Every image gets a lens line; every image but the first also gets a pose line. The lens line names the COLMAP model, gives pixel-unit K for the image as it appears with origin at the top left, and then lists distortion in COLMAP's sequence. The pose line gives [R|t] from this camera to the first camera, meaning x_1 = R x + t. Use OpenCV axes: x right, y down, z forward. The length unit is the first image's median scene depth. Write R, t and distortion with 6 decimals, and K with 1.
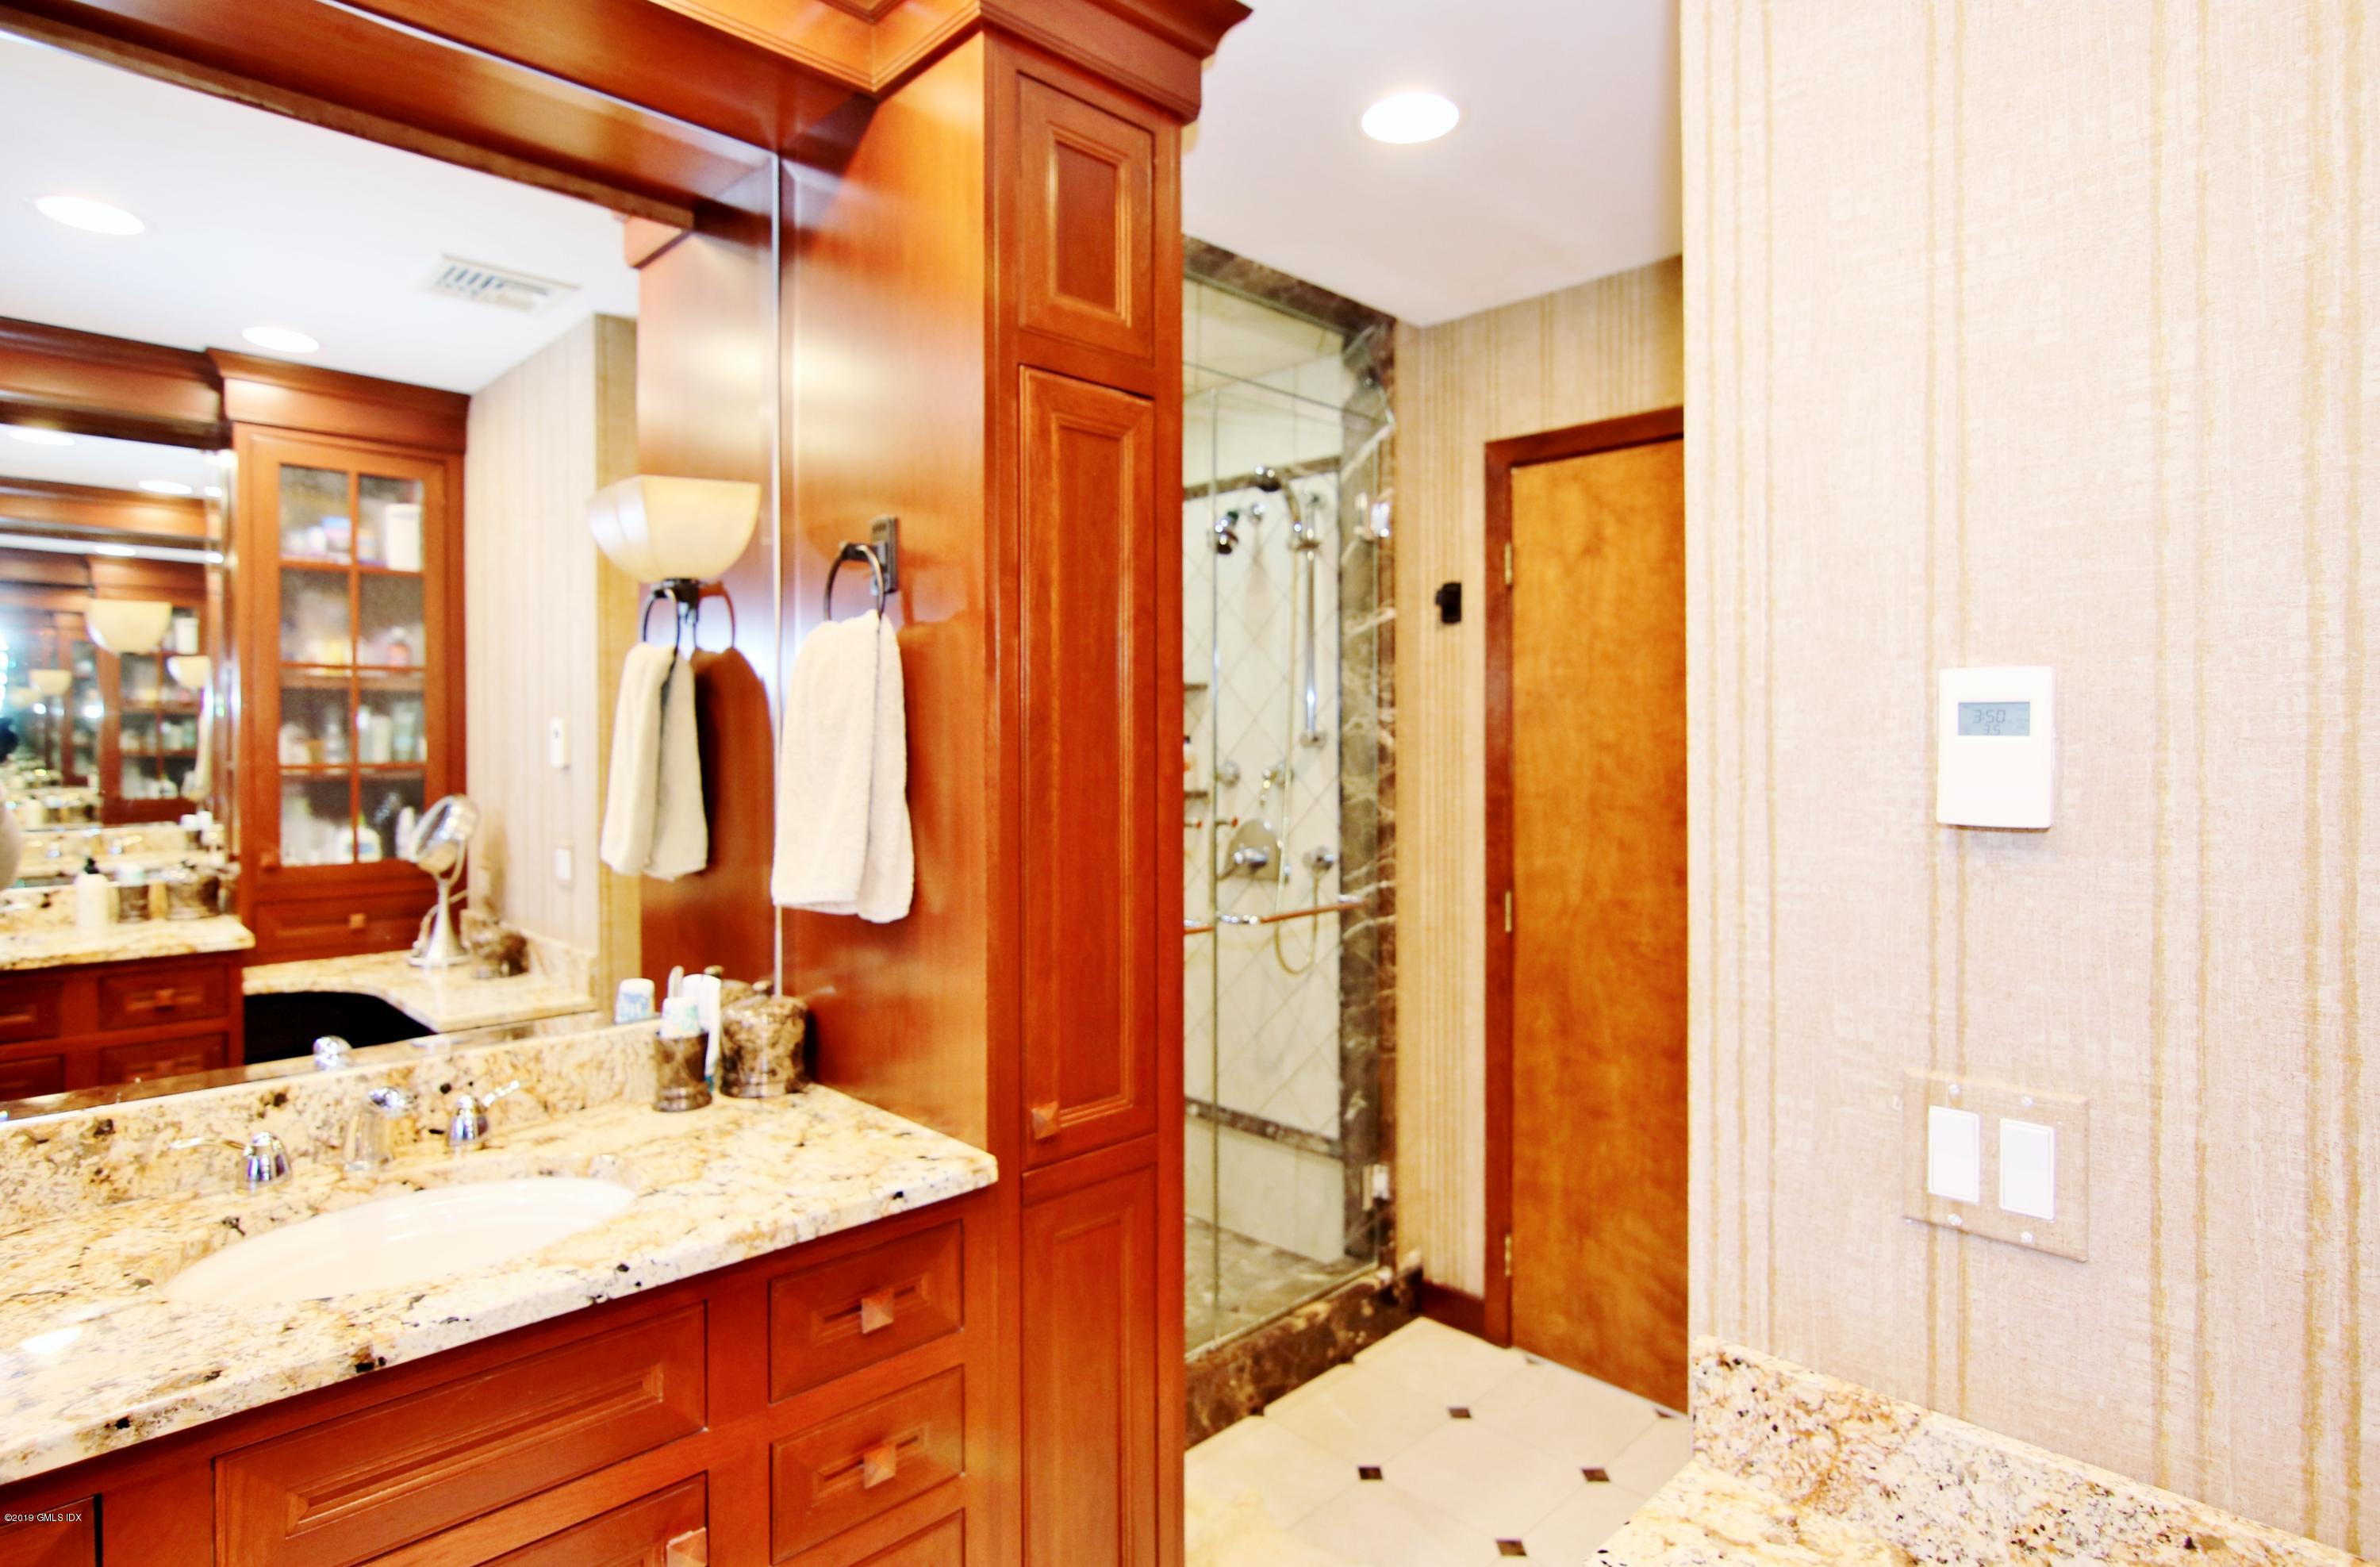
lens RADIAL K [[1220.1, 0, 1190.6], [0, 1220.1, 766.8], [0, 0, 1]] dist [-0.014335, -0.006092]
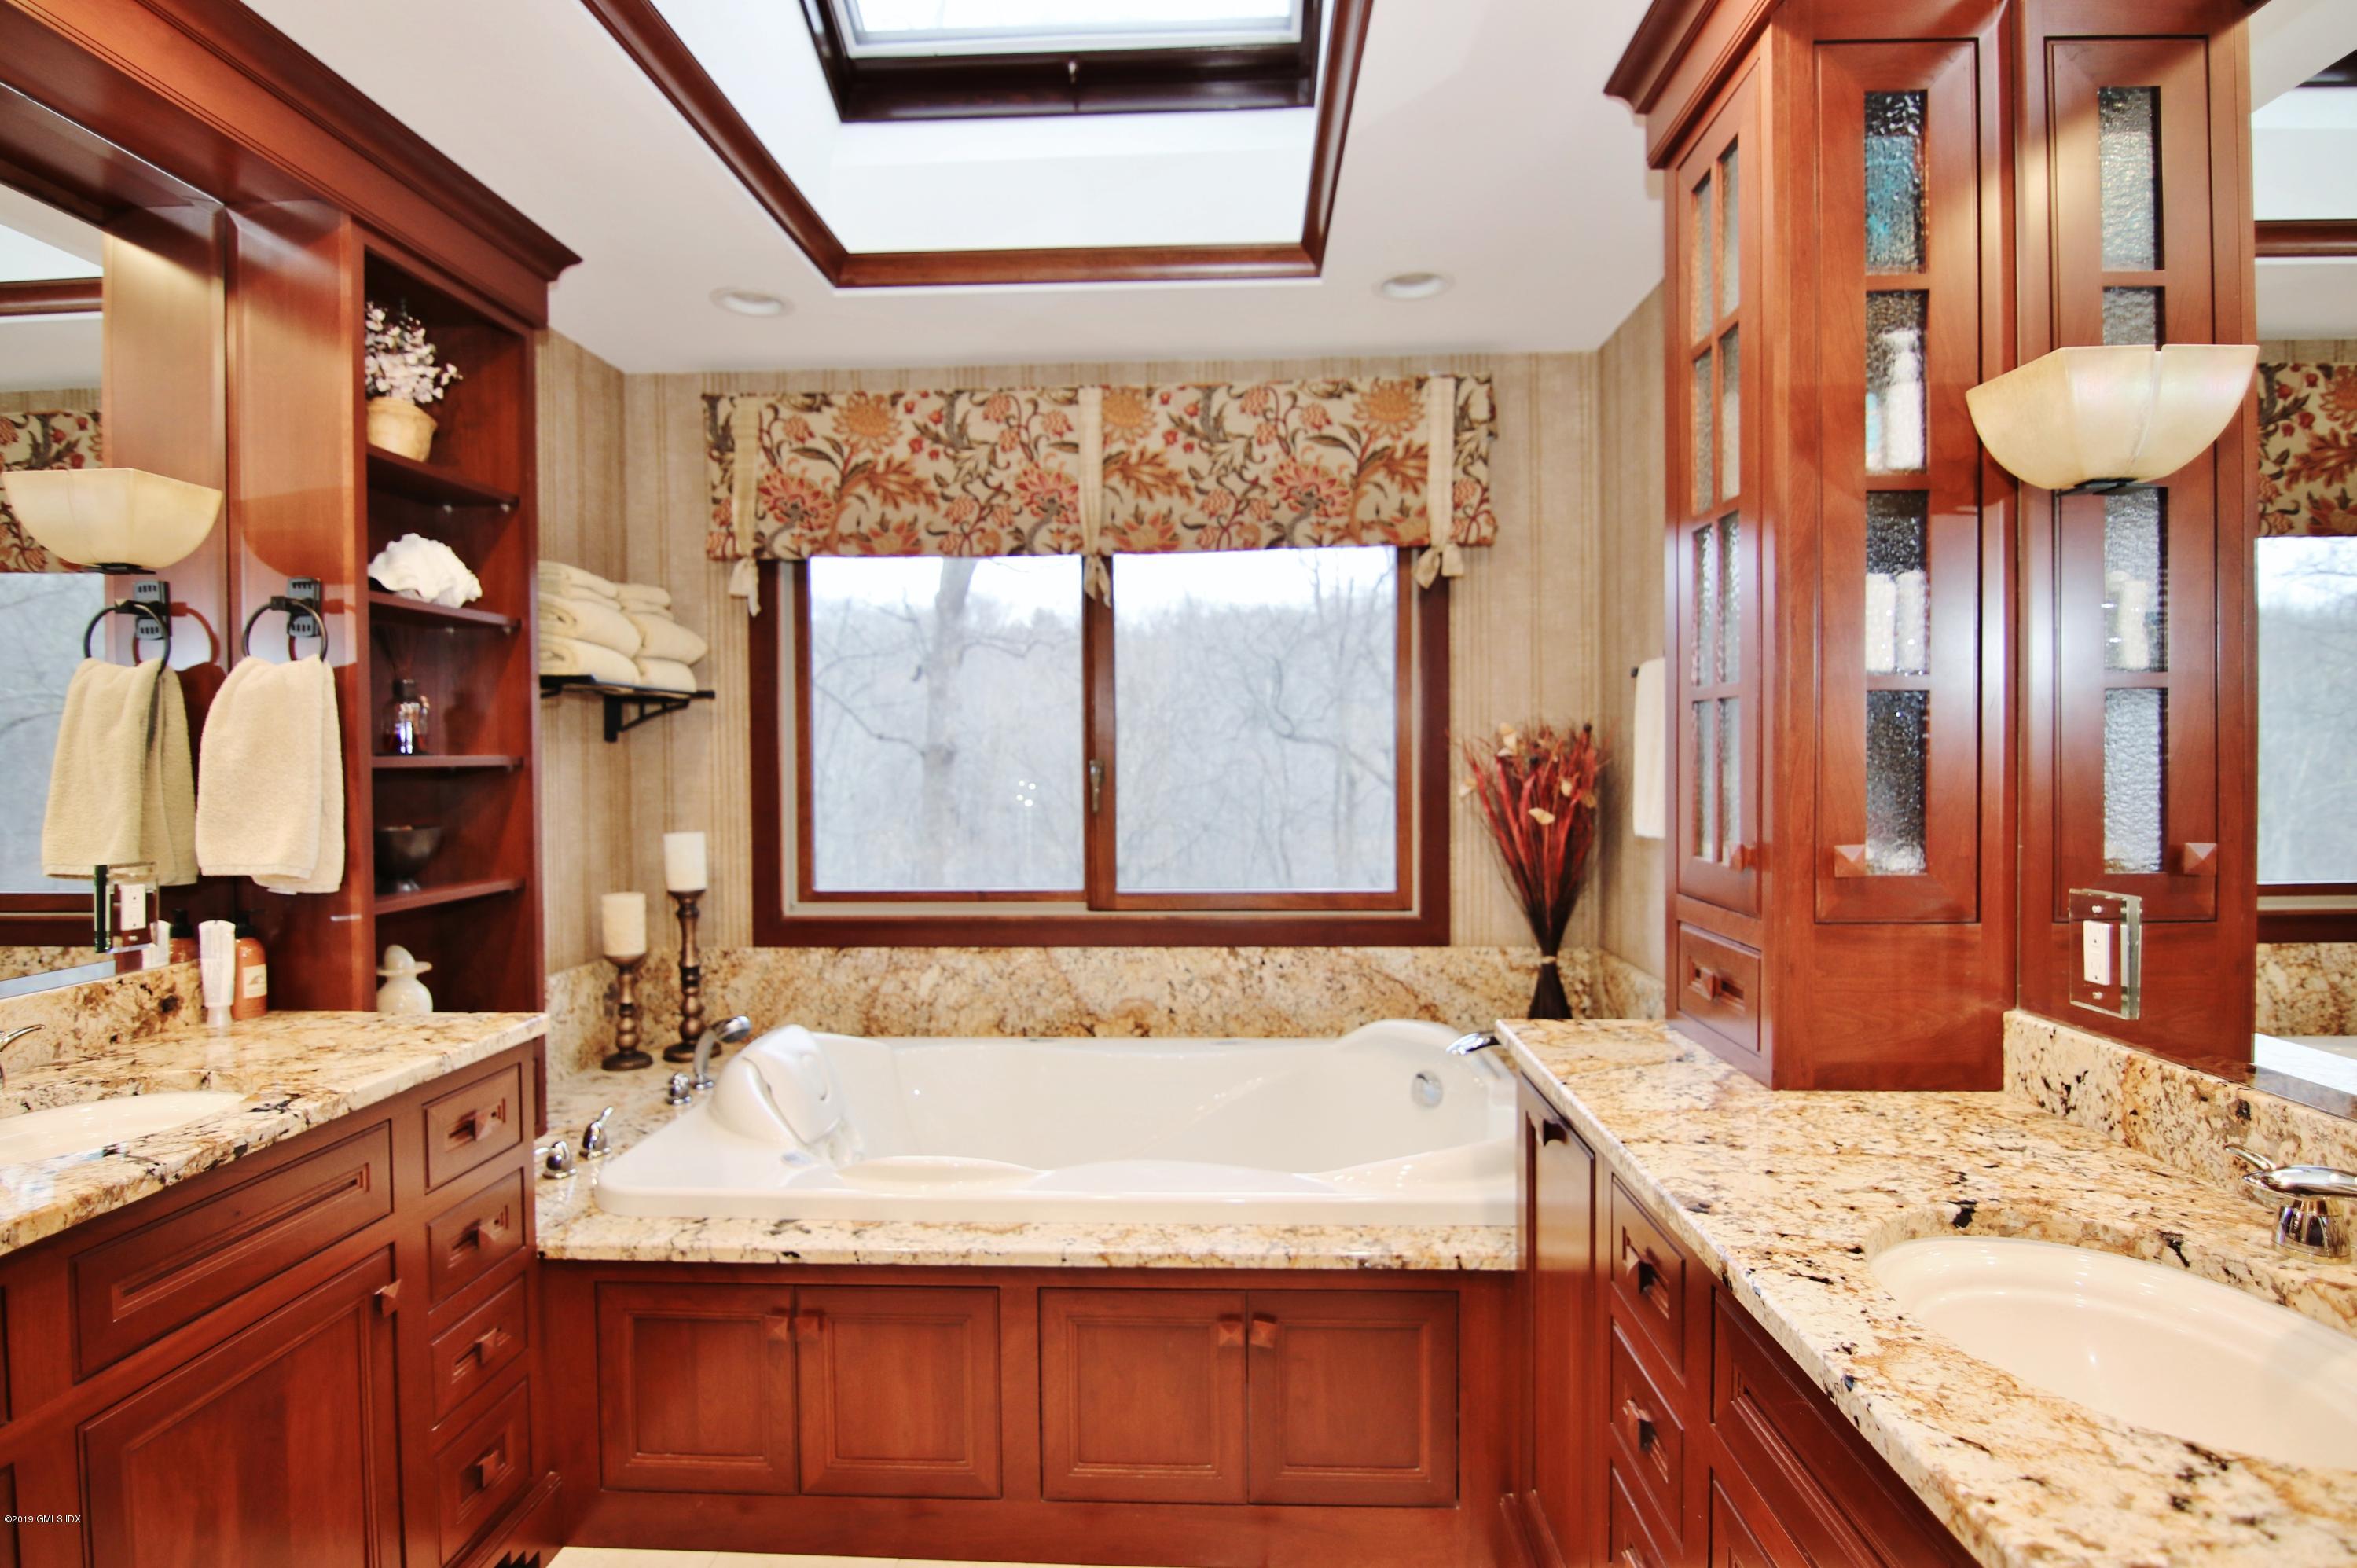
lens RADIAL K [[1208.3, 0, 1180.9], [0, 1208.3, 769.2], [0, 0, 1]] dist [-0.014335, -0.006092]
pose [[-0.736735, 0.023072, -0.675788, 0.284358], [0.001177, 0.999460, 0.032839, 0.017171], [0.676180, 0.023399, -0.736364, 1.152286]]
